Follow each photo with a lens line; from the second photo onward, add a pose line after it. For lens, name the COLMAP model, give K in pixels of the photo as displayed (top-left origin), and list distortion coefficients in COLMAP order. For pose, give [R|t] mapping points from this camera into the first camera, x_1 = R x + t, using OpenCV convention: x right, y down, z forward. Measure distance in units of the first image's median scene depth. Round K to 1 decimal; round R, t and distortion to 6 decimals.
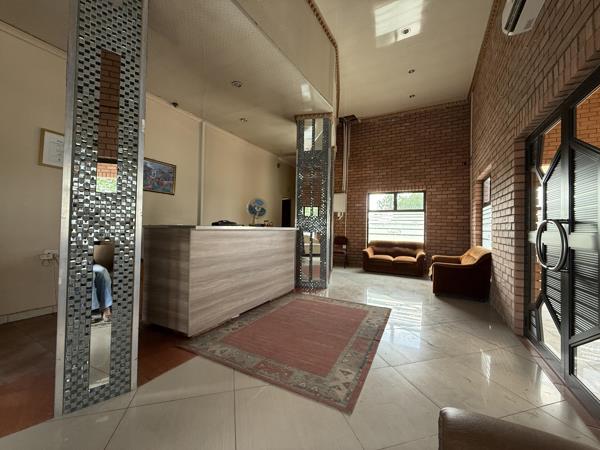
lens RADIAL K [[239.4, 0, 299.7], [0, 239.4, 226.5], [0, 0, 1]] dist [0.000418, -0.000026]
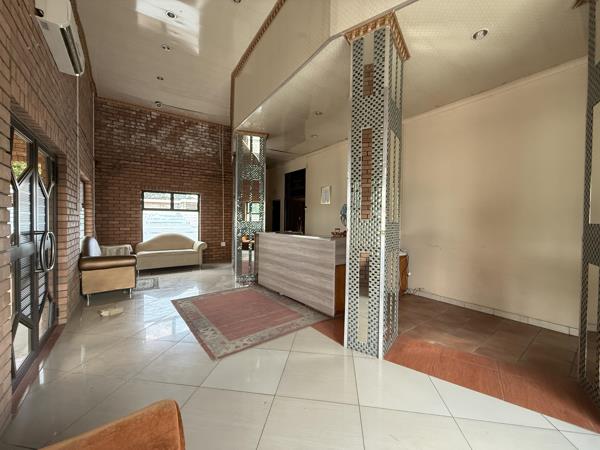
lens RADIAL K [[239.4, 0, 299.0], [0, 239.4, 222.2], [0, 0, 1]] dist [0.000418, -0.000026]
pose [[-0.423092, -0.019475, -0.905877, 0.992428], [-0.012155, 0.999801, -0.015817, -0.043898], [0.906005, 0.004319, -0.423245, 1.651182]]
